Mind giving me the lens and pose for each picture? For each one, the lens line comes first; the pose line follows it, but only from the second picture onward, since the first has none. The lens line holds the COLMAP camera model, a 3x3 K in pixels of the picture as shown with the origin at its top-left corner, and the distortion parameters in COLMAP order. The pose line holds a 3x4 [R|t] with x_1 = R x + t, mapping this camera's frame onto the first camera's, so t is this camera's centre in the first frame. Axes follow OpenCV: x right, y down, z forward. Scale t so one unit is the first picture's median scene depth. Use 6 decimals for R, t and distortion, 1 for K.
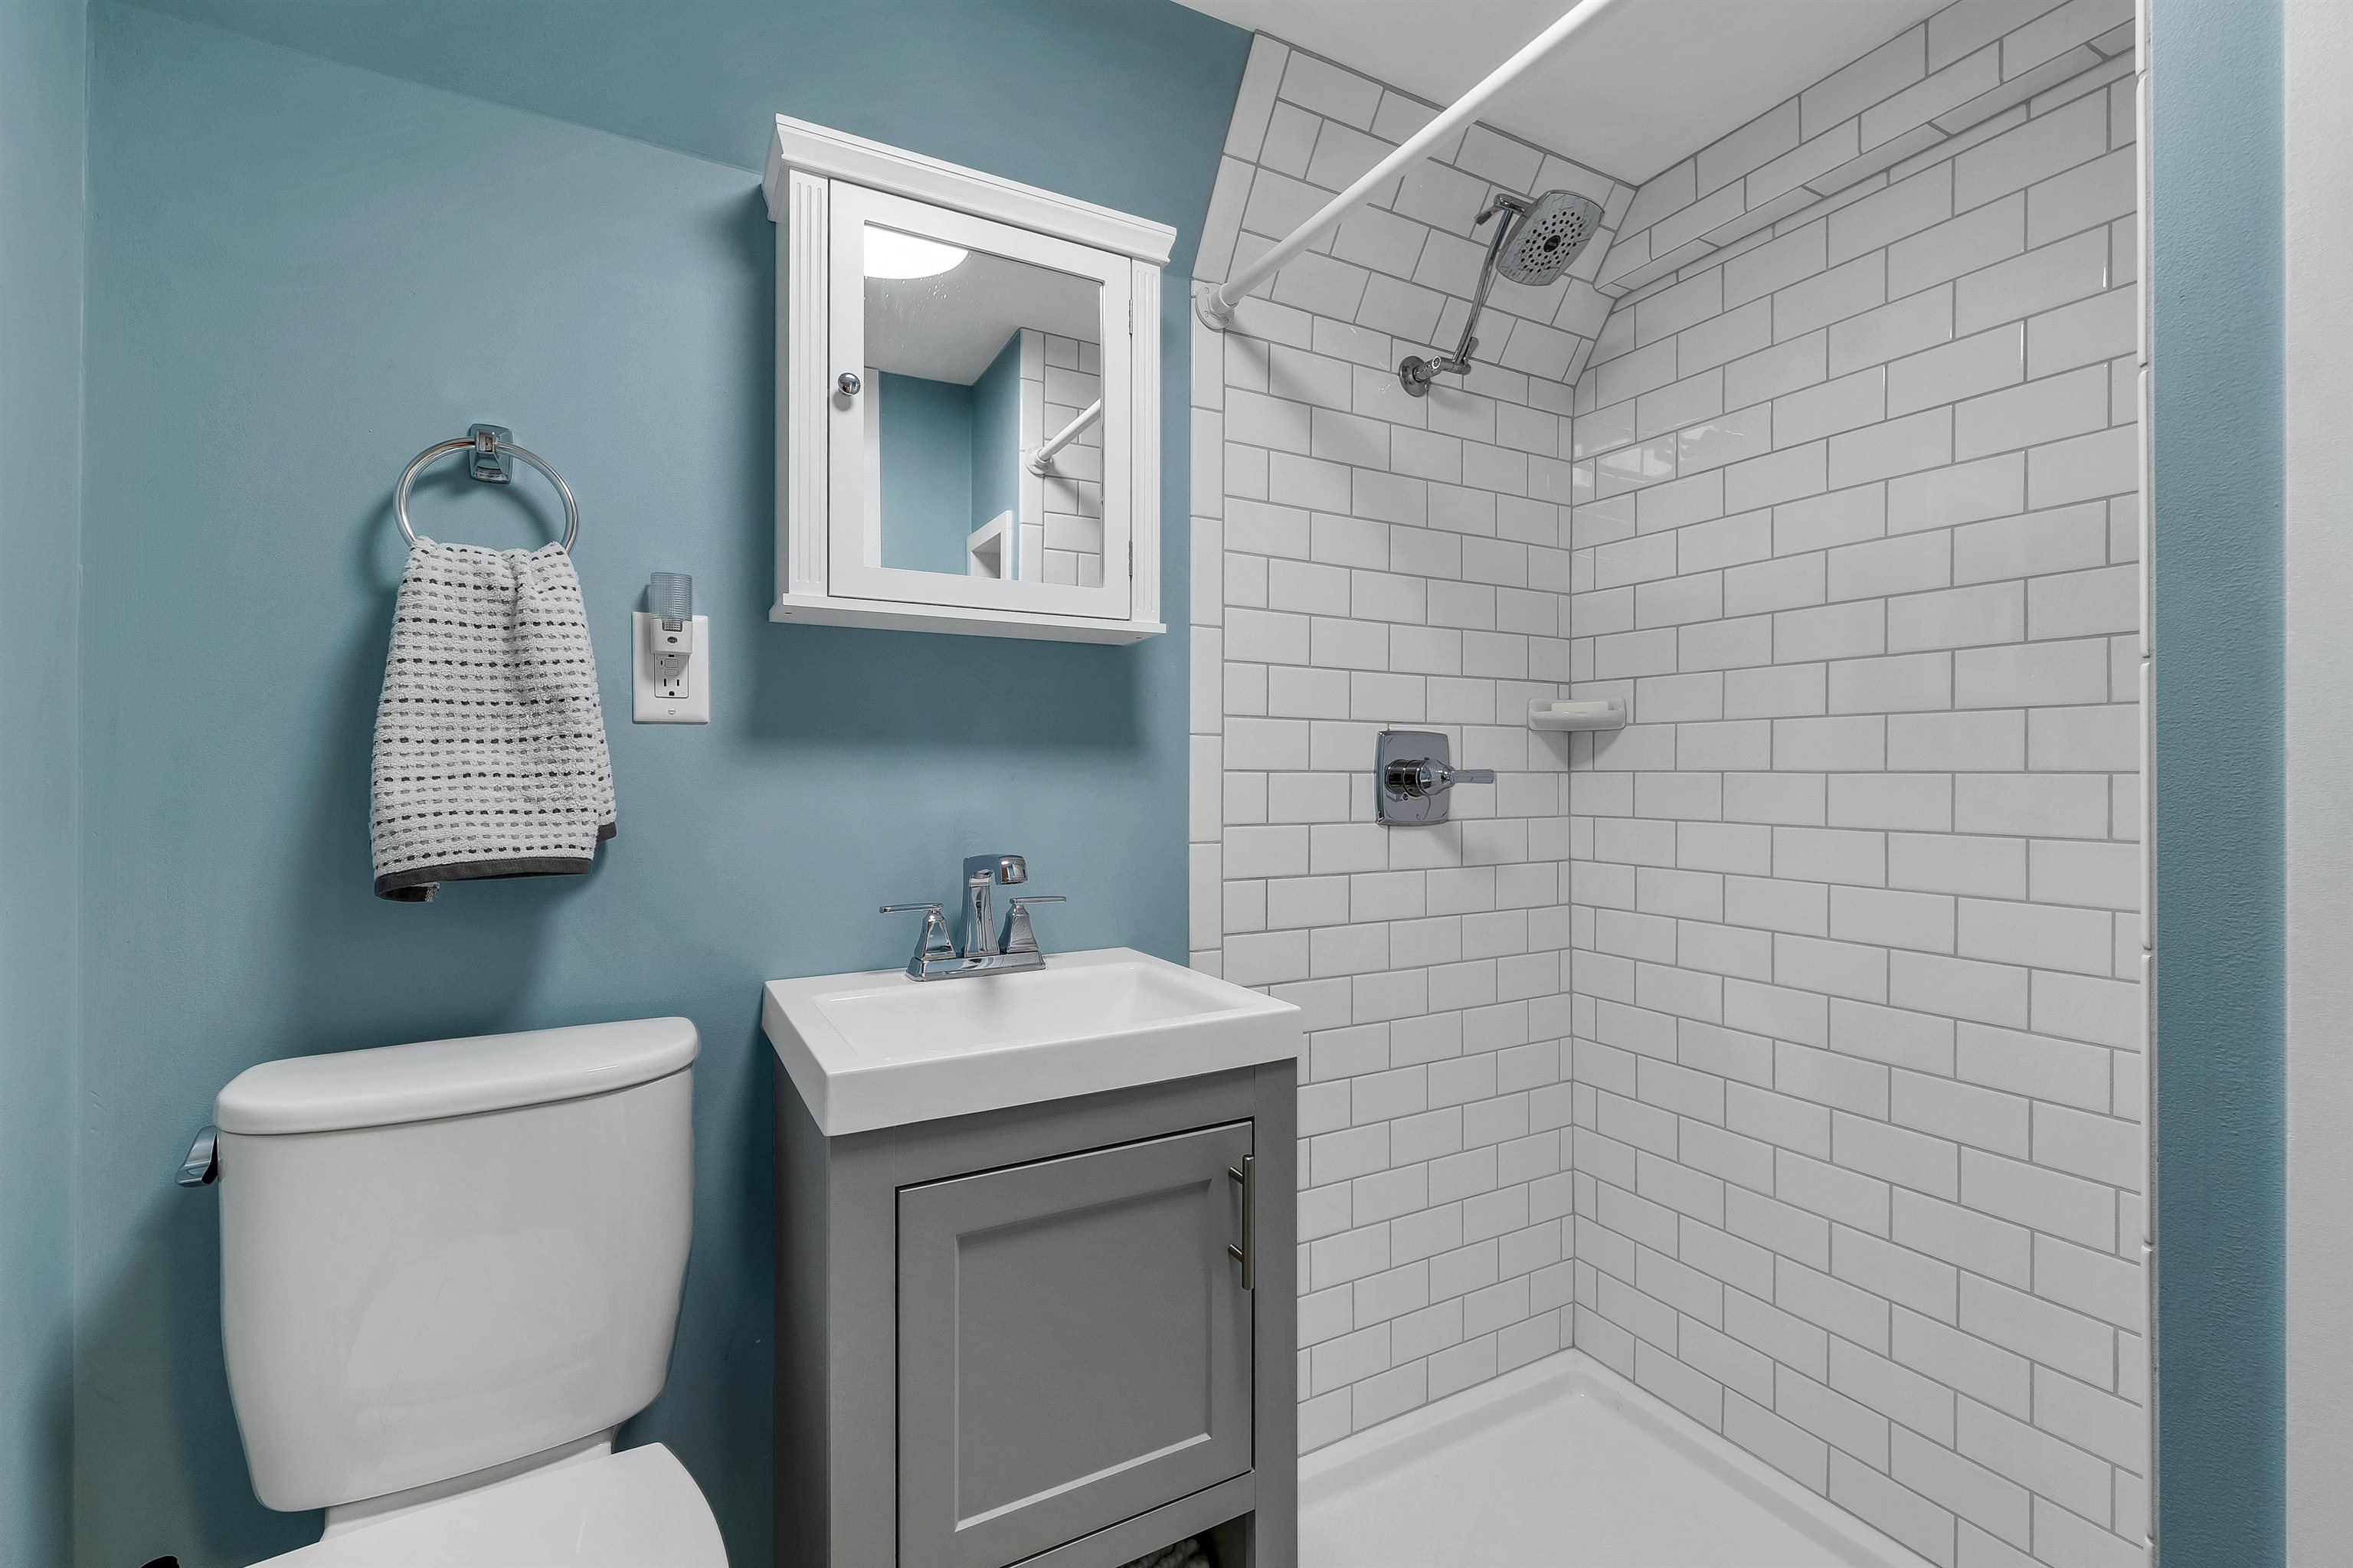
lens RADIAL K [[991.6, 0, 1199.2], [0, 991.6, 779.4], [0, 0, 1]] dist [0.002065, -0.000681]
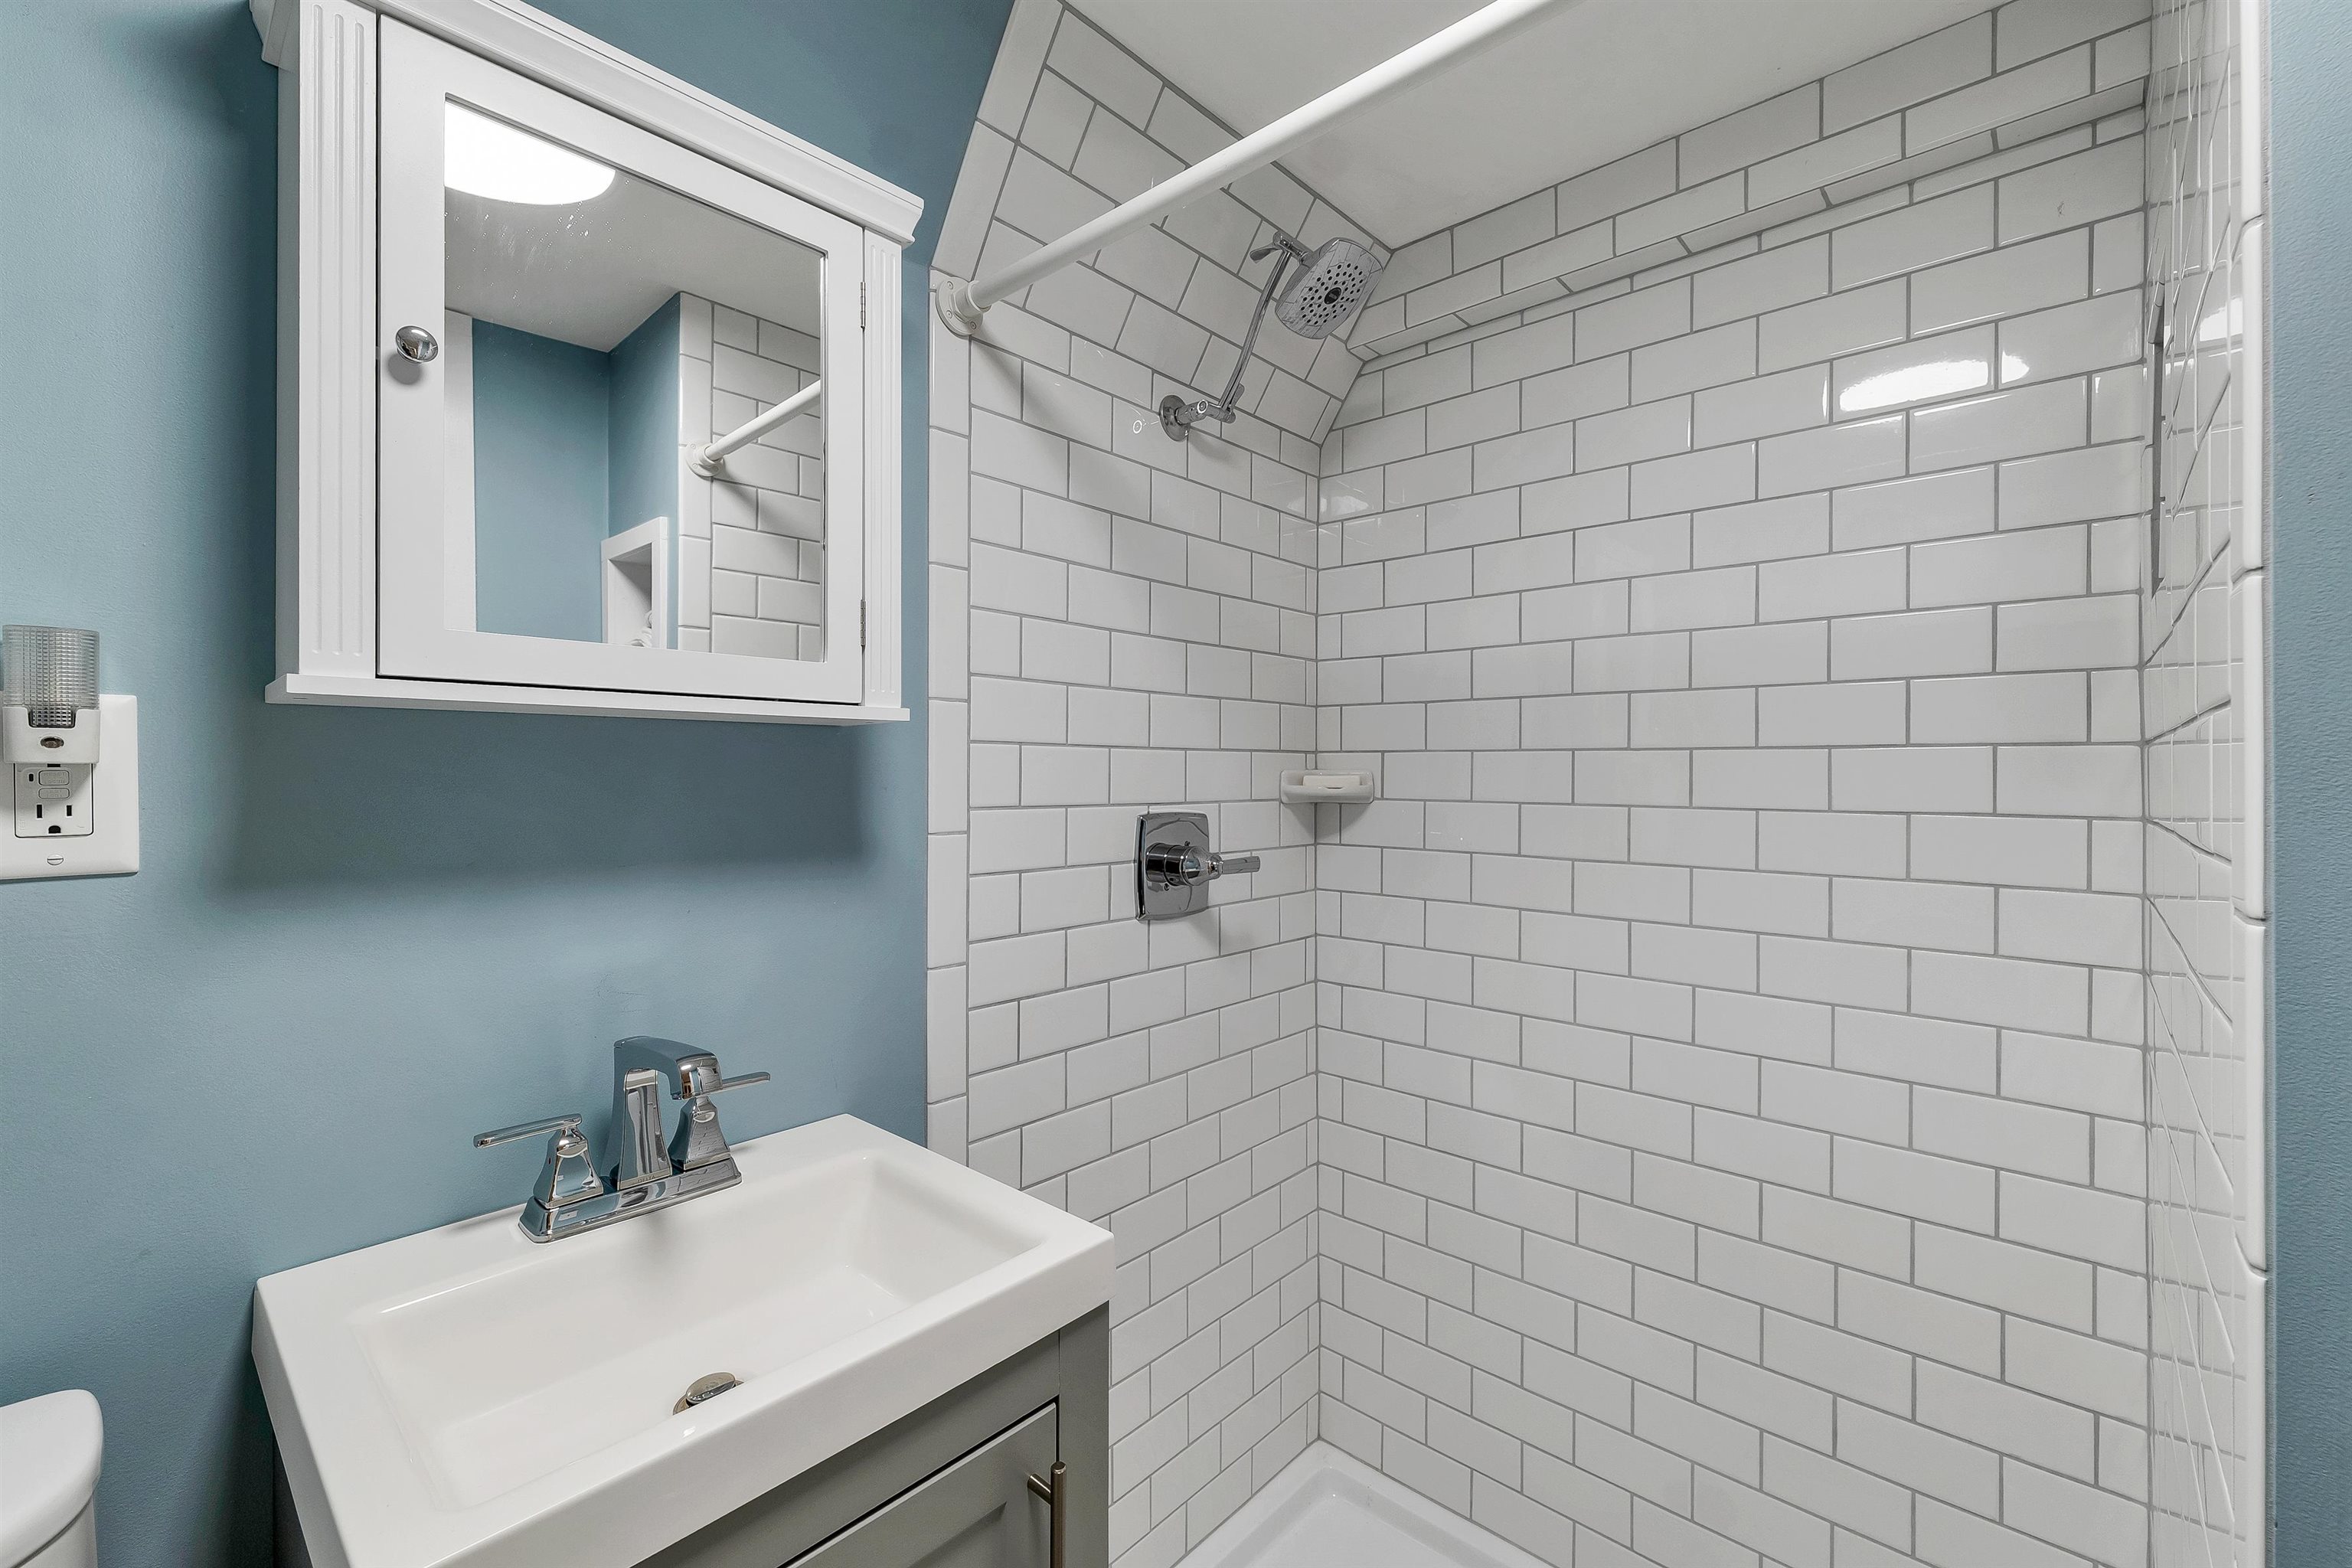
lens RADIAL K [[960.1, 0, 1175.8], [0, 960.1, 781.7], [0, 0, 1]] dist [0.000708, -0.000409]
pose [[0.949590, 0.000799, 0.313495, -0.057662], [-0.002000, 0.999992, 0.003511, -0.083728], [-0.313489, -0.003961, 0.949583, 0.180775]]
